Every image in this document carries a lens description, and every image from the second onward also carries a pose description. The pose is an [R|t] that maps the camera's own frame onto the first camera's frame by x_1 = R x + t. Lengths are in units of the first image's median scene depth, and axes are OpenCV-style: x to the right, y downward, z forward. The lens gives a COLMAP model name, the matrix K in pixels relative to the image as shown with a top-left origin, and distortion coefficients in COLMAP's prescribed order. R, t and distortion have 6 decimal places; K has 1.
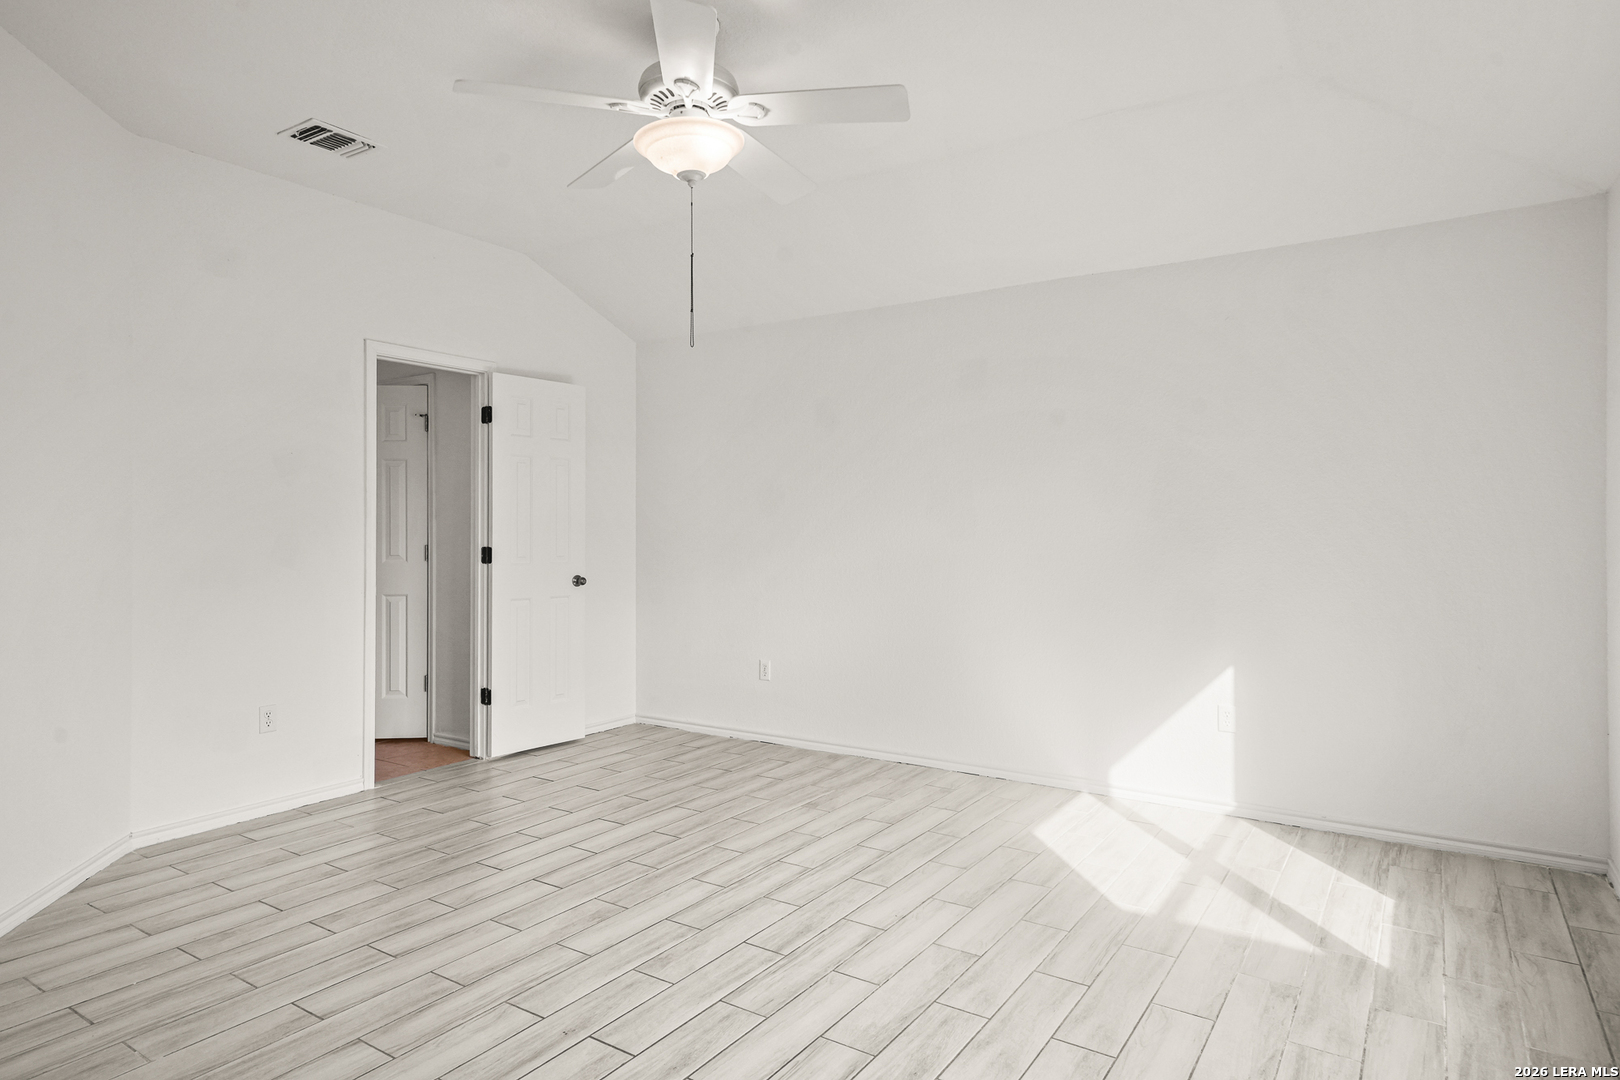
lens RADIAL K [[936.0, 0, 824.4], [0, 936.0, 537.8], [0, 0, 1]] dist [0.028270, 0.003430]
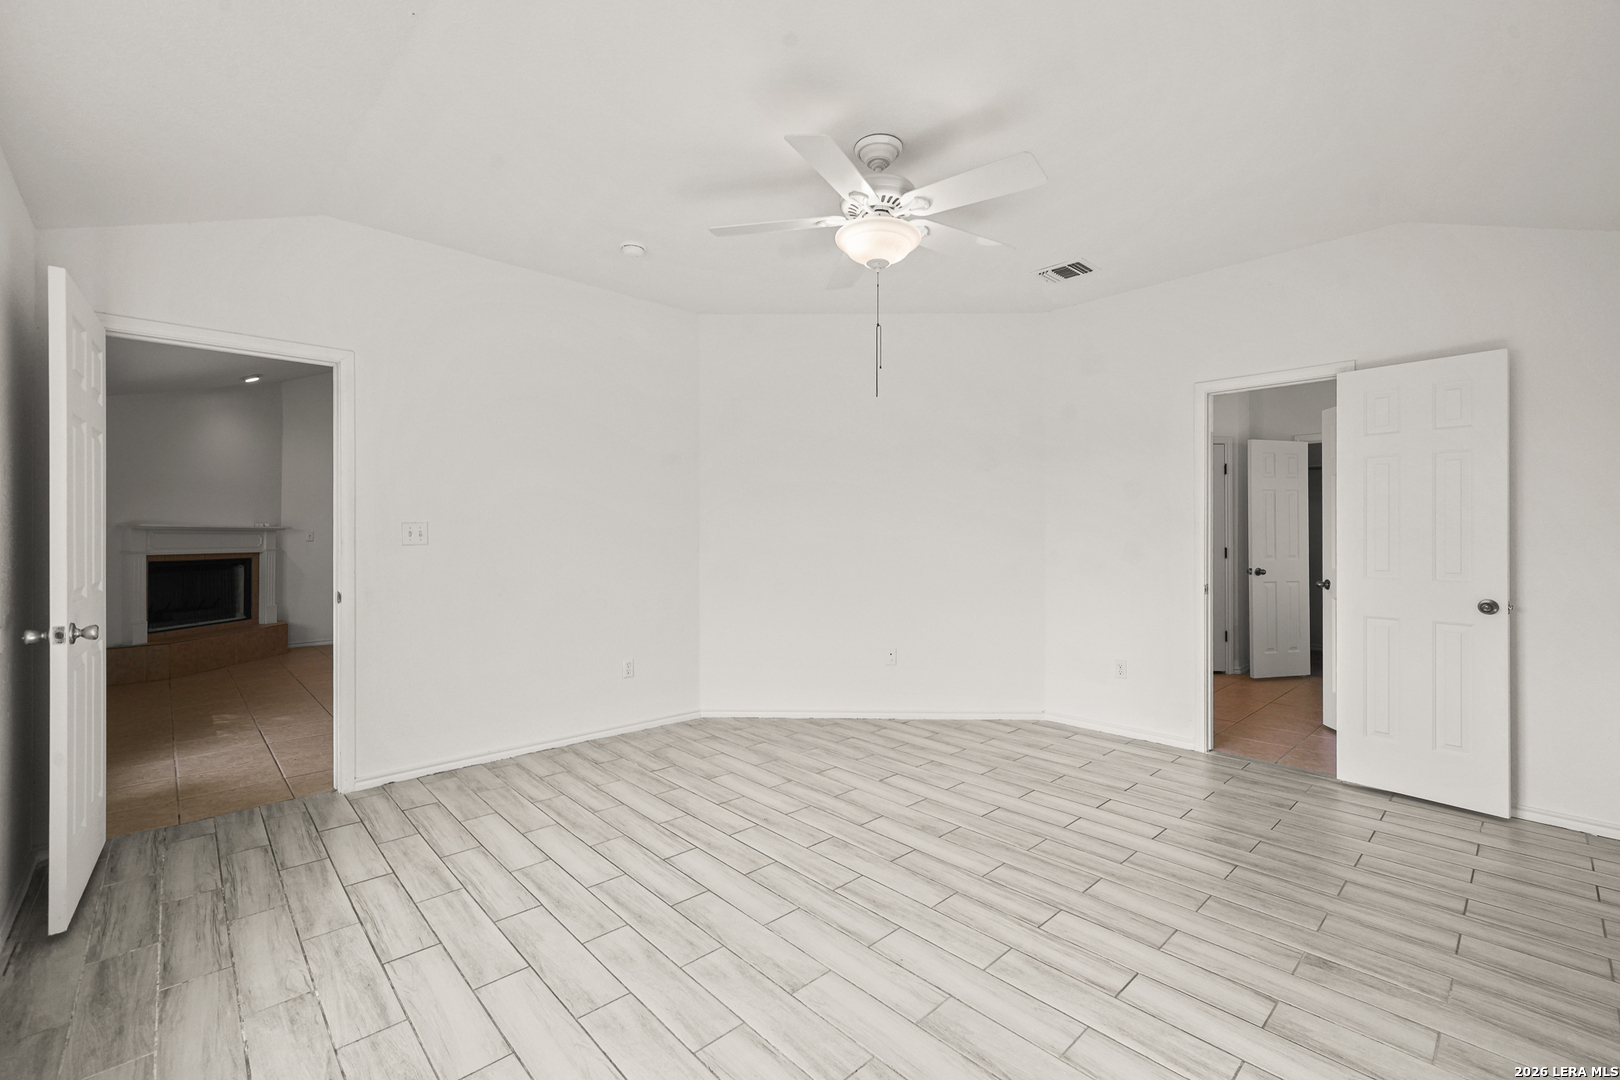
lens RADIAL K [[694.9, 0, 808.8], [0, 694.9, 533.1], [0, 0, 1]] dist [0.005061, 0.000409]
pose [[-0.245348, -0.004547, -0.969424, 0.699620], [-0.008801, 0.999958, -0.002463, -0.013035], [0.969395, 0.007927, -0.245378, 0.987288]]
